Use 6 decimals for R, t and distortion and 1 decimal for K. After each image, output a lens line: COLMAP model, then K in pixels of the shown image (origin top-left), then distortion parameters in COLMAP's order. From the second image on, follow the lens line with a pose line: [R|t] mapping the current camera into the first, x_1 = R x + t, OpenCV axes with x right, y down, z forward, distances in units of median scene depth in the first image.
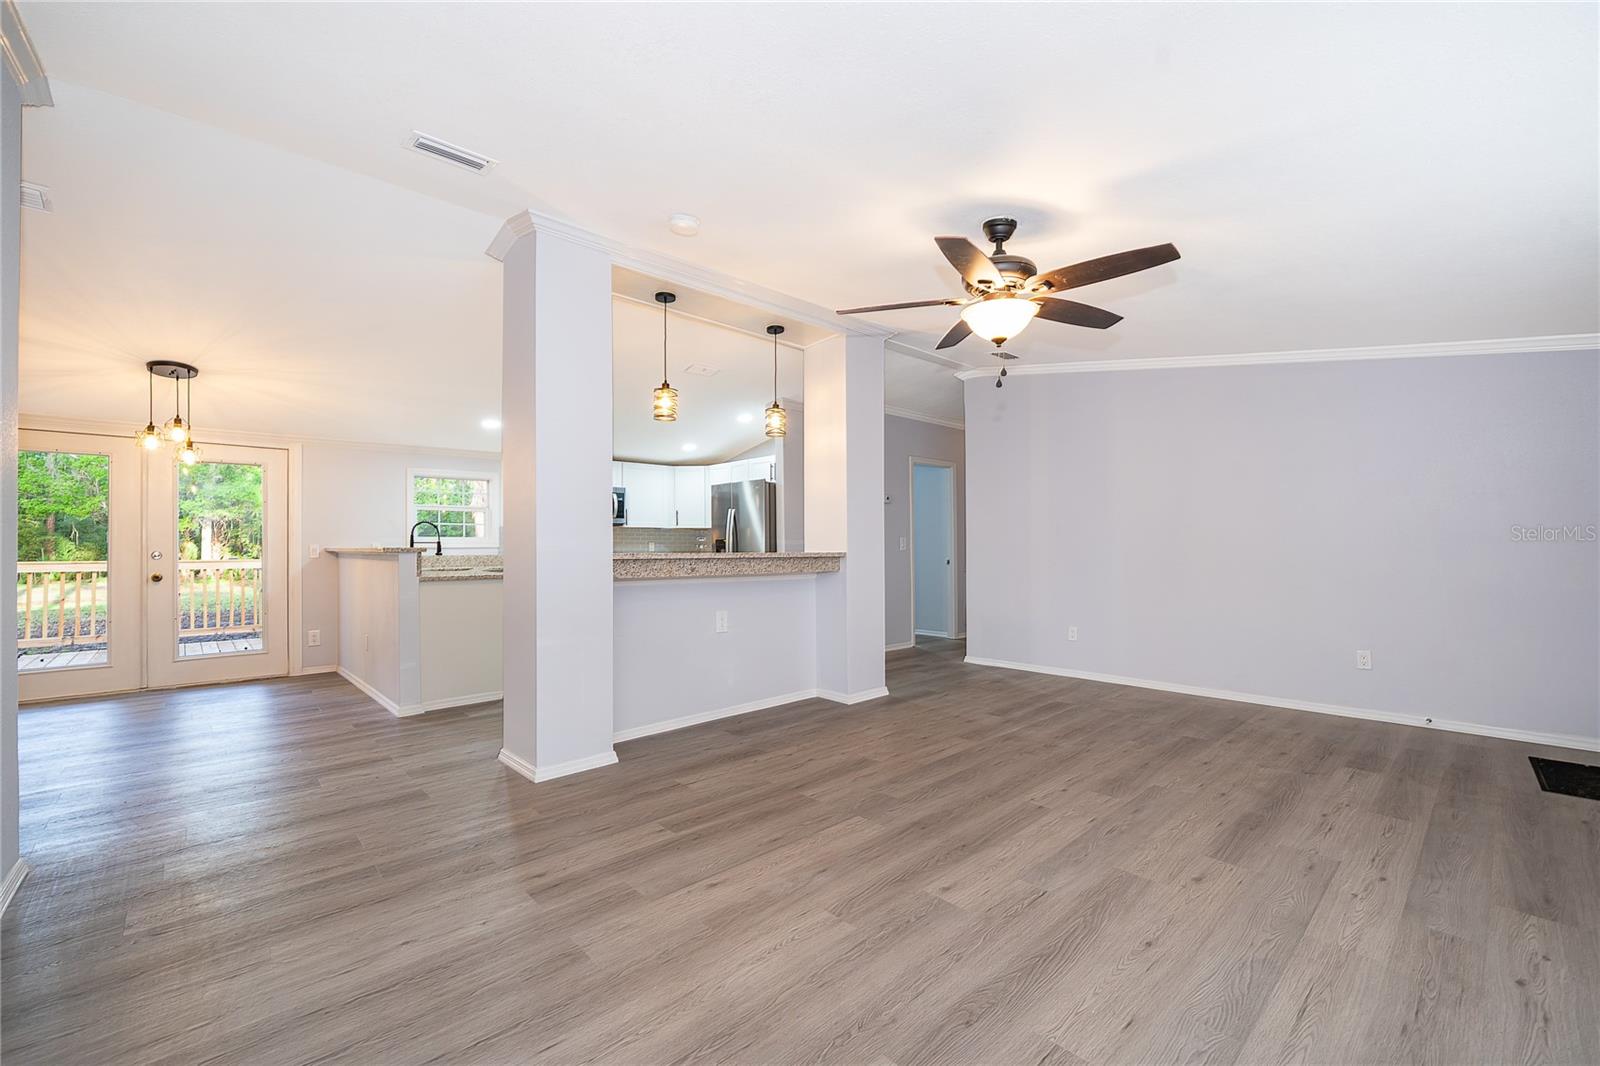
lens RADIAL K [[665.5, 0, 794.8], [0, 665.5, 546.7], [0, 0, 1]] dist [-0.002793, 0.001375]
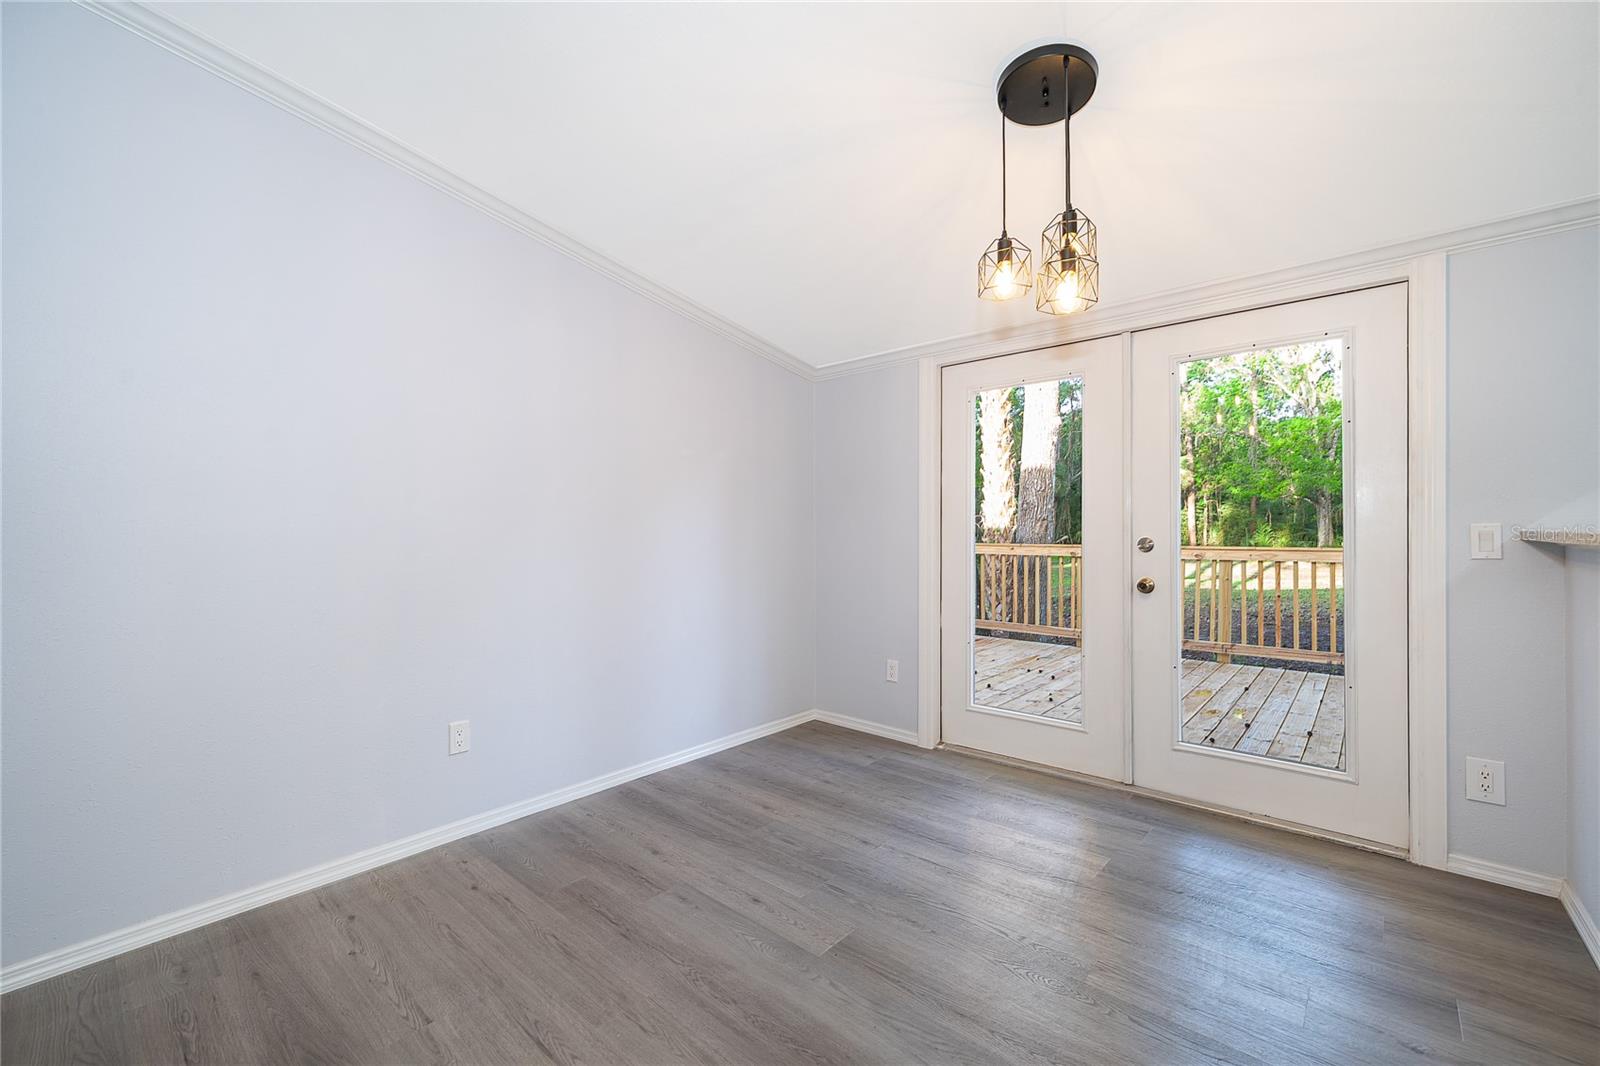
lens RADIAL K [[665.5, 0, 795.5], [0, 665.5, 531.6], [0, 0, 1]] dist [-0.002793, 0.001375]
pose [[0.105906, 0.001910, -0.994374, -0.407683], [0.005539, 0.999982, 0.002511, -0.000034], [0.994361, -0.005774, 0.105894, 0.595666]]
